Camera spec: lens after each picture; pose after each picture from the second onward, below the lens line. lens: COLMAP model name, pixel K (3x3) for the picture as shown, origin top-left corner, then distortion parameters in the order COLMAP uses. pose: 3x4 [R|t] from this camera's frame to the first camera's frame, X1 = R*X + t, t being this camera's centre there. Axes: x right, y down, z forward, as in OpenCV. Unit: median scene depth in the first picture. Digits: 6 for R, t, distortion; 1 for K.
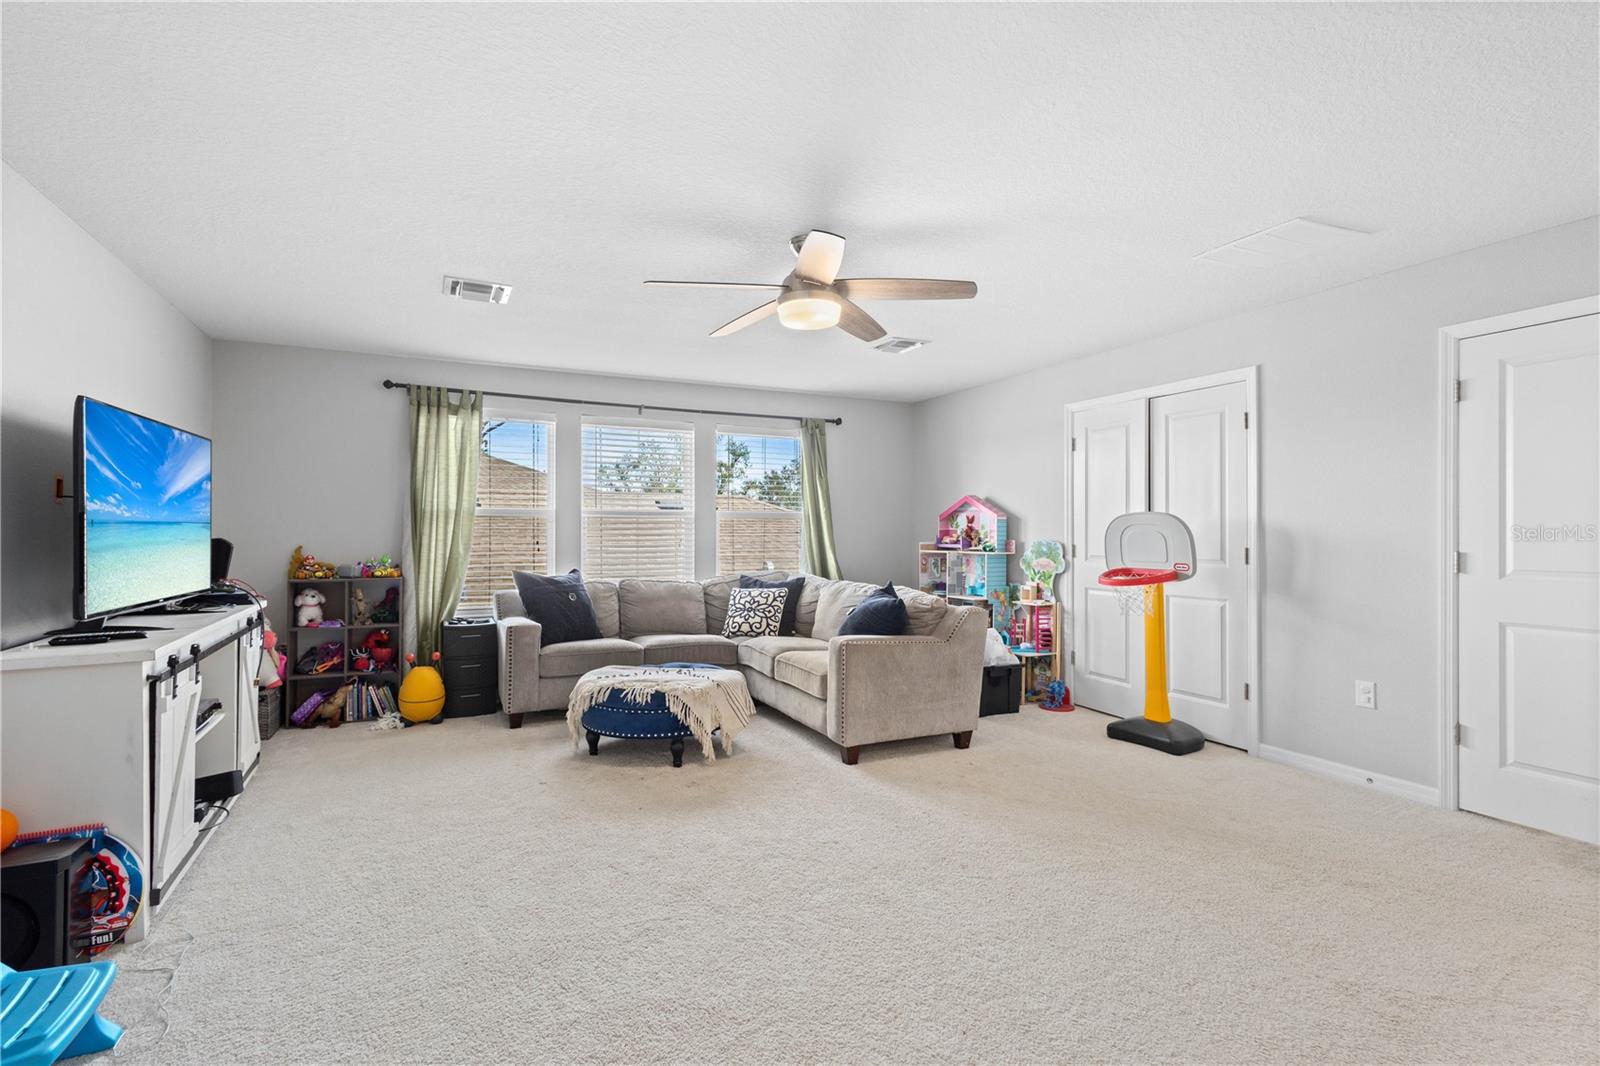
lens RADIAL K [[747.7, 0, 799.0], [0, 747.7, 530.7], [0, 0, 1]] dist [0.015030, -0.003020]
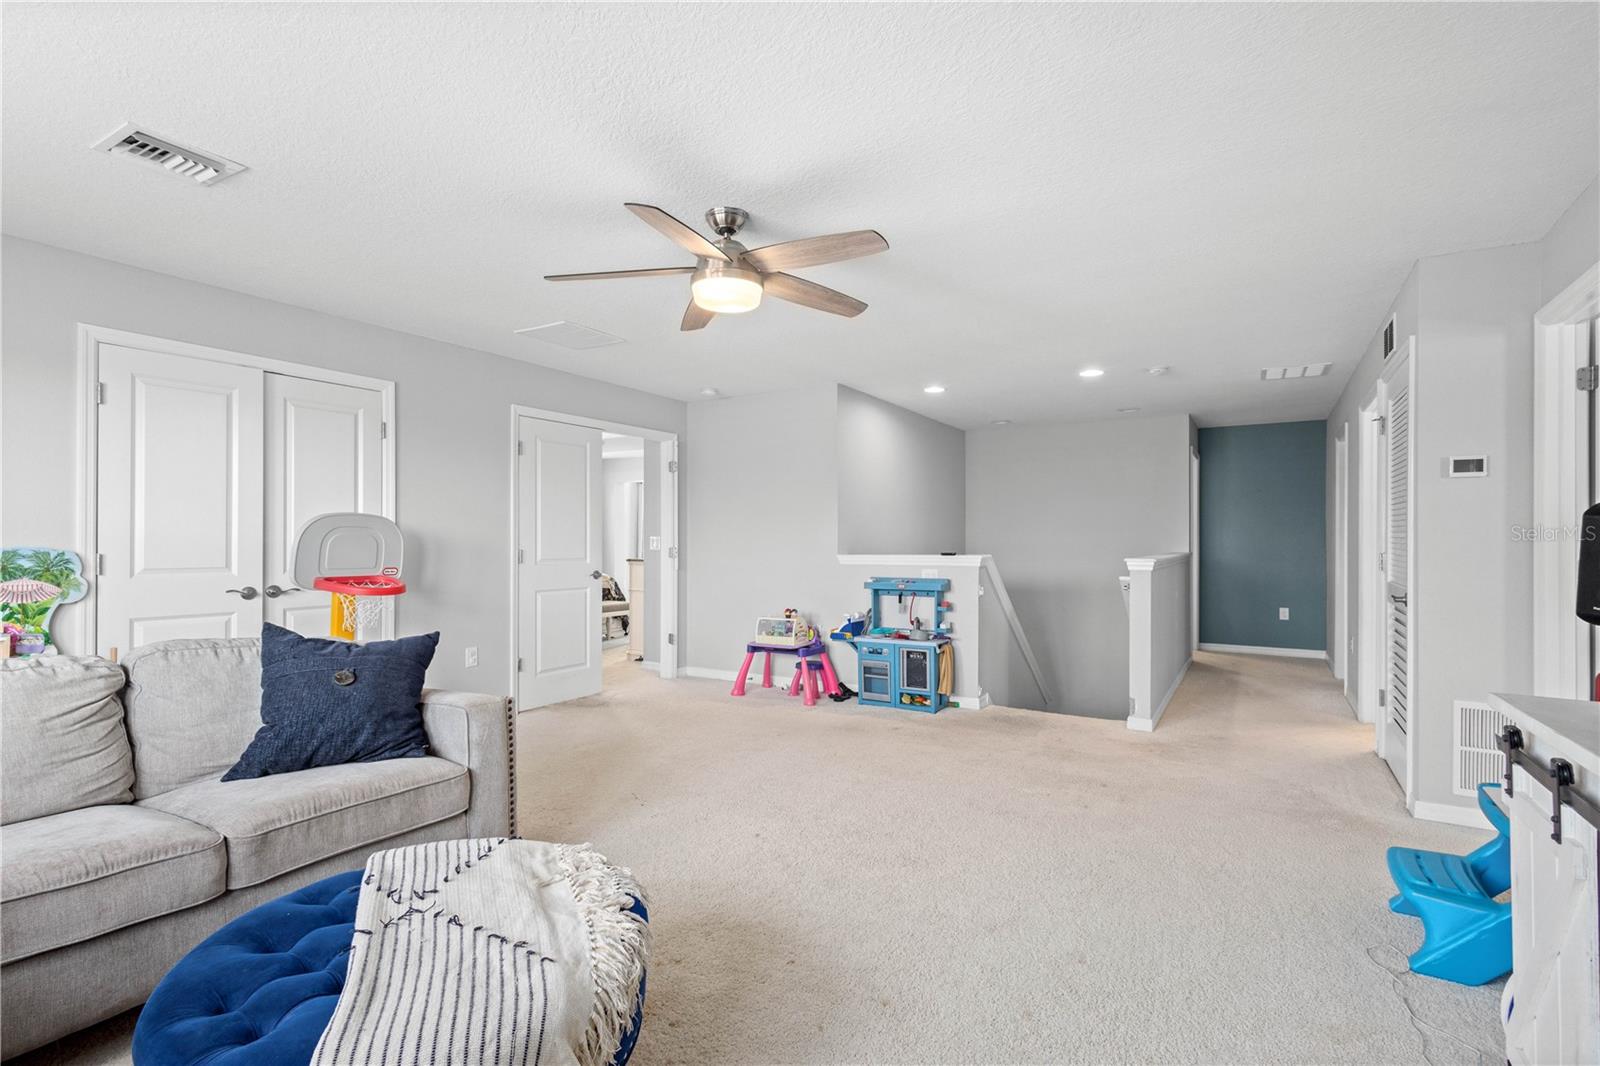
lens RADIAL K [[747.7, 0, 799.1], [0, 747.7, 538.1], [0, 0, 1]] dist [0.015030, -0.003020]
pose [[-0.544038, -0.004584, 0.839048, -0.525341], [-0.011711, 0.999929, -0.002131, -0.000089], [-0.838979, -0.010986, -0.544053, 0.939969]]
